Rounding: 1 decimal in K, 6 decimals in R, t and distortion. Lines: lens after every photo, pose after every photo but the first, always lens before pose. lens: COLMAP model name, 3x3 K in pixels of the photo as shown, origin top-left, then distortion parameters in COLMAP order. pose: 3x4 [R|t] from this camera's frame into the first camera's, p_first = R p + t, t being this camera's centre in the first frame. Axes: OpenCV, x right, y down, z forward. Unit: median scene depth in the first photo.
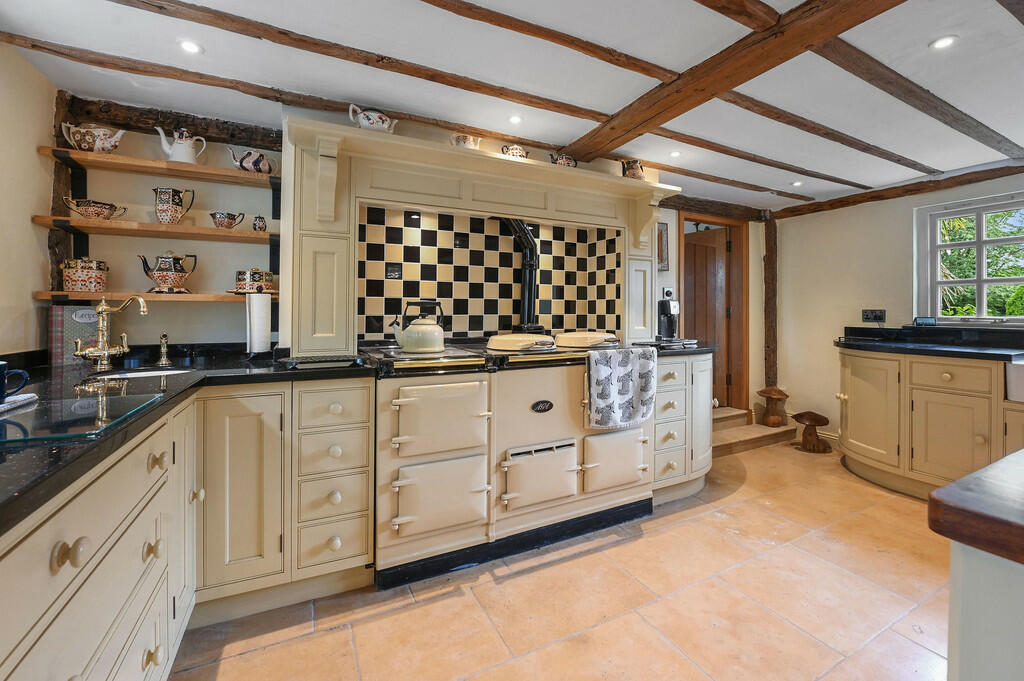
lens RADIAL K [[411.0, 0, 512.5], [0, 411.0, 307.8], [0, 0, 1]] dist [-0.014622, 0.000072]
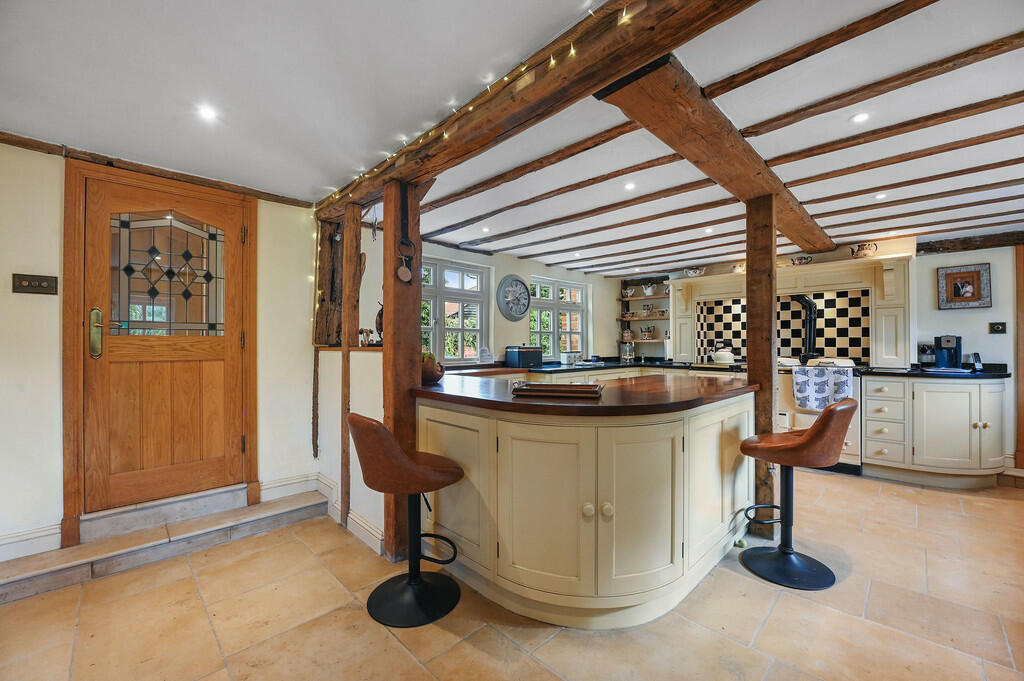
lens RADIAL K [[411.0, 0, 522.3], [0, 411.0, 343.5], [0, 0, 1]] dist [-0.014622, 0.000072]
pose [[0.336810, -0.005467, -0.941557, 1.469700], [0.009266, 0.999954, -0.002491, -0.006309], [0.941527, -0.007885, 0.336845, -0.767579]]
